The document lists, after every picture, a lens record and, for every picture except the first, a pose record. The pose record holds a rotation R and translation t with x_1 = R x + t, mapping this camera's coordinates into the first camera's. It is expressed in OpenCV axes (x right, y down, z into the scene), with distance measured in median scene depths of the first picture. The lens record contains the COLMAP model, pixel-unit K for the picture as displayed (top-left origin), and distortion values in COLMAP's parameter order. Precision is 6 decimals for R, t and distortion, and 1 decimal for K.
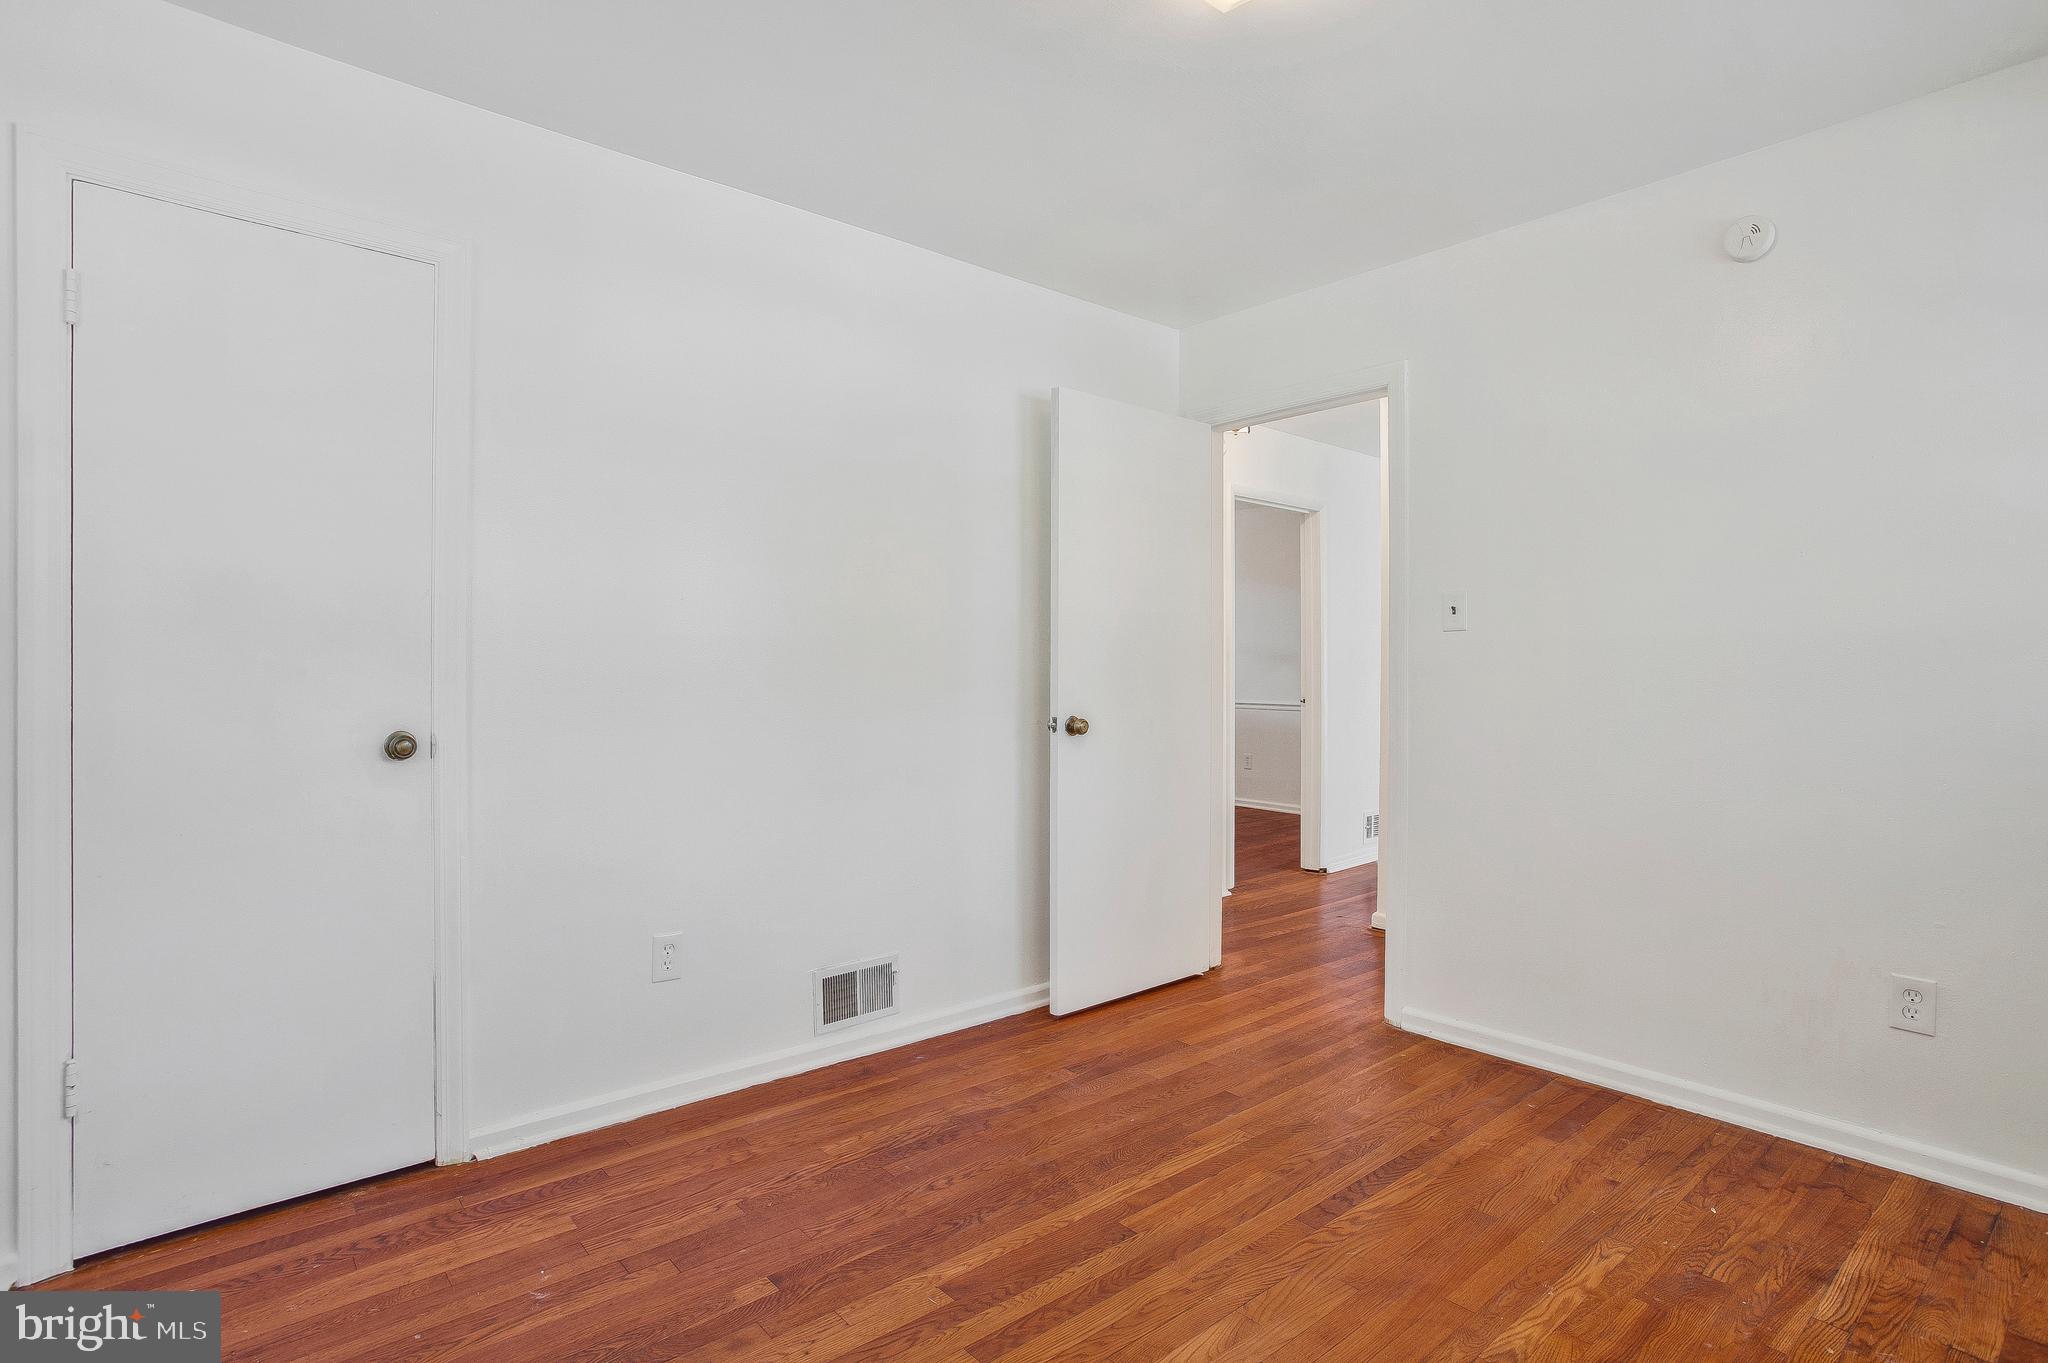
lens RADIAL K [[1031.9, 0, 1024.8], [0, 1031.9, 670.5], [0, 0, 1]] dist [-0.055441, 0.017071]
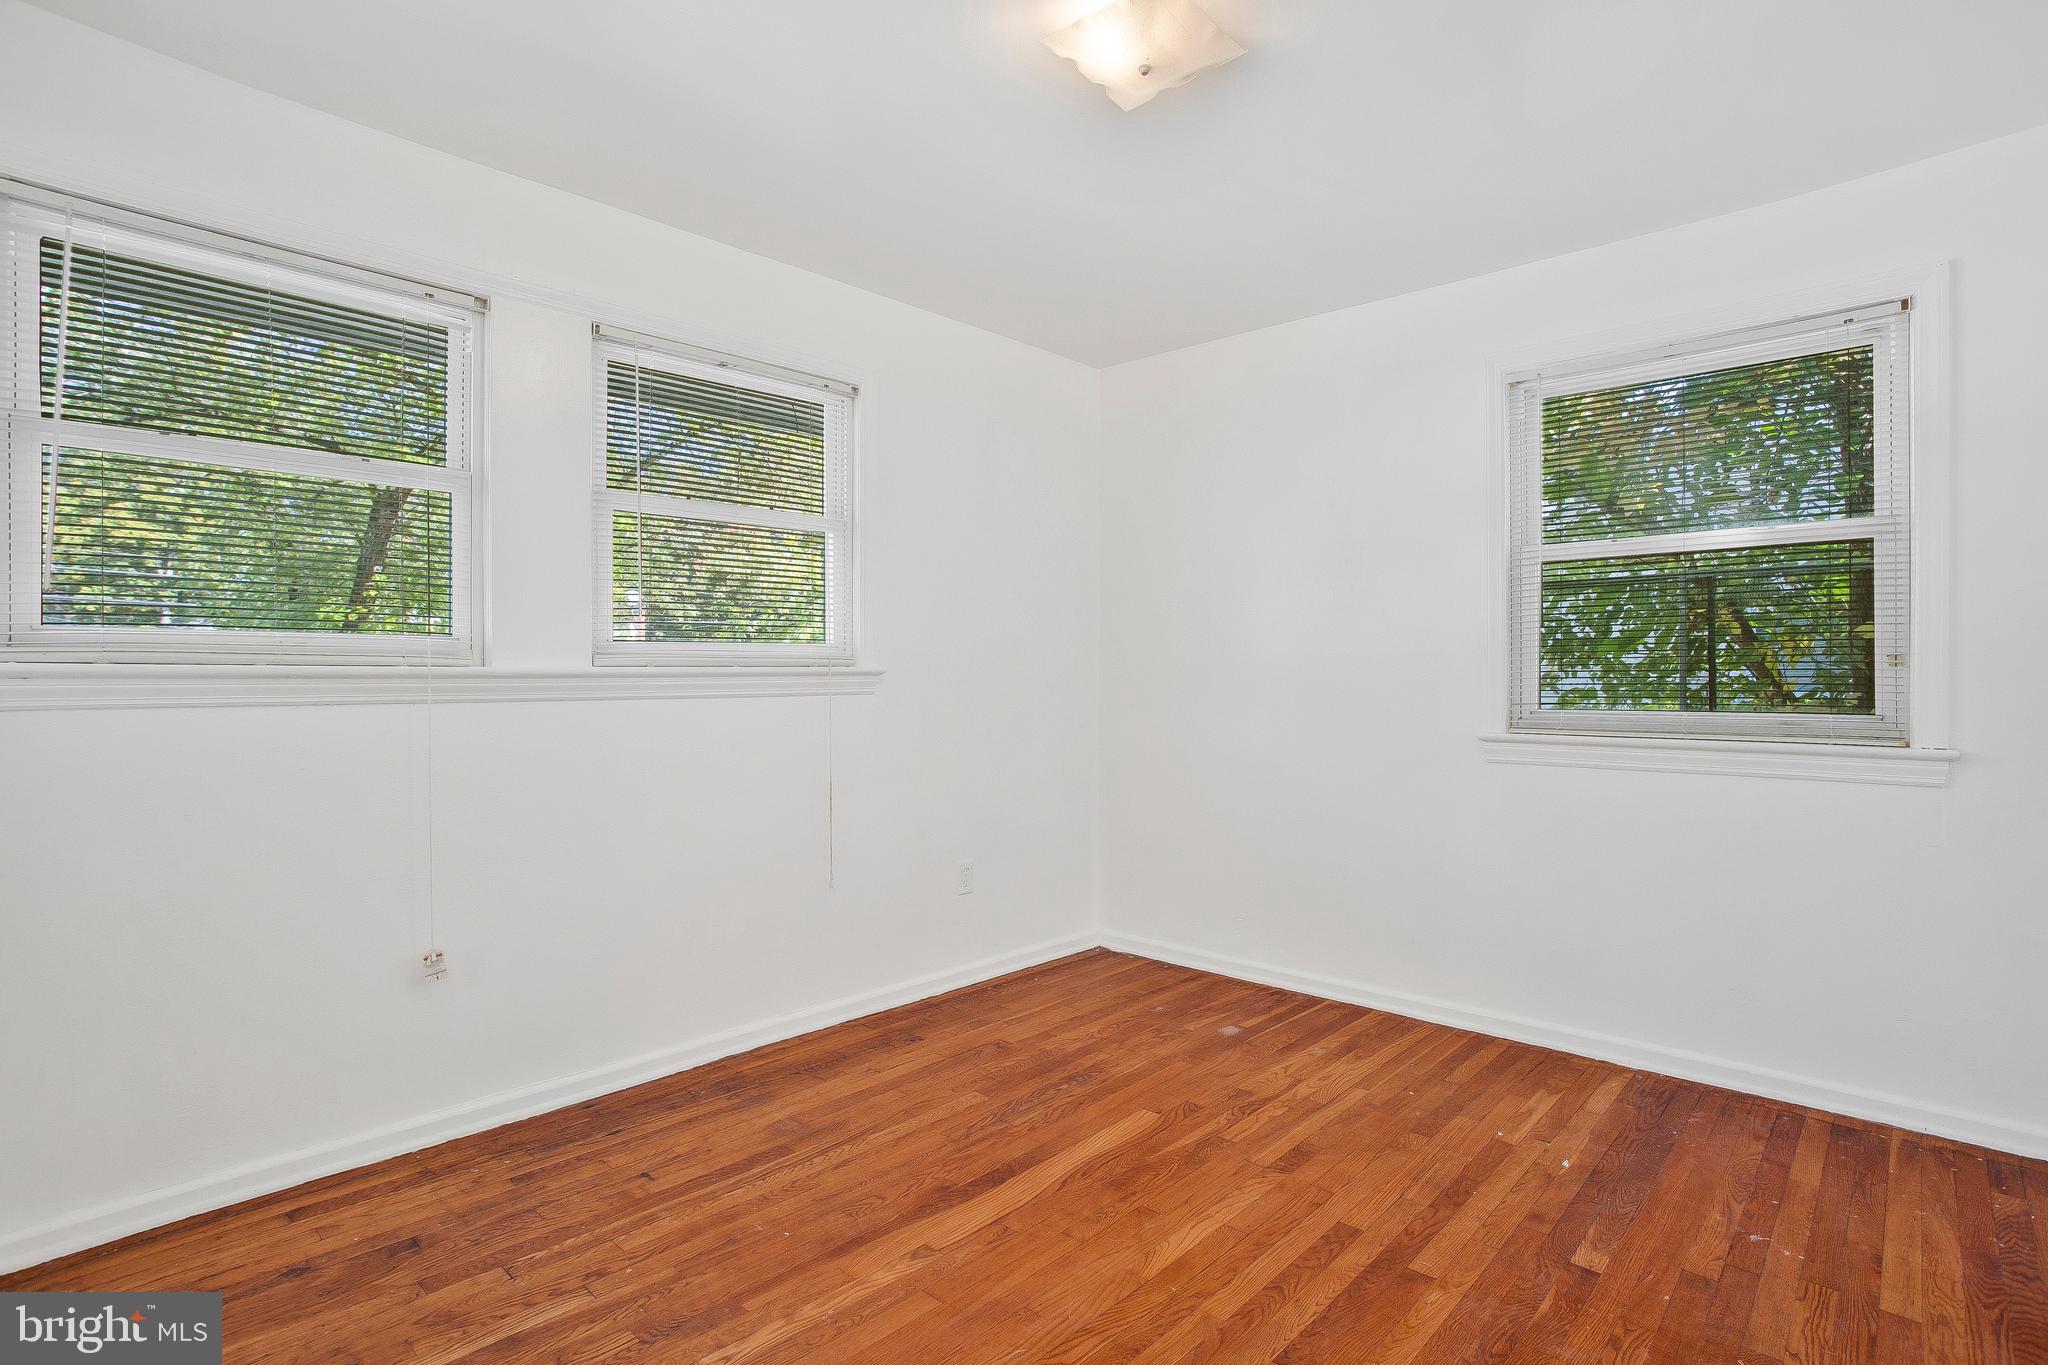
lens RADIAL K [[1031.9, 0, 1024.1], [0, 1031.9, 681.3], [0, 0, 1]] dist [-0.055441, 0.017071]
pose [[-0.992316, -0.004391, -0.123651, 0.456864], [-0.006254, 0.999873, 0.014680, -0.006268], [0.123571, 0.015341, -0.992217, 1.963642]]
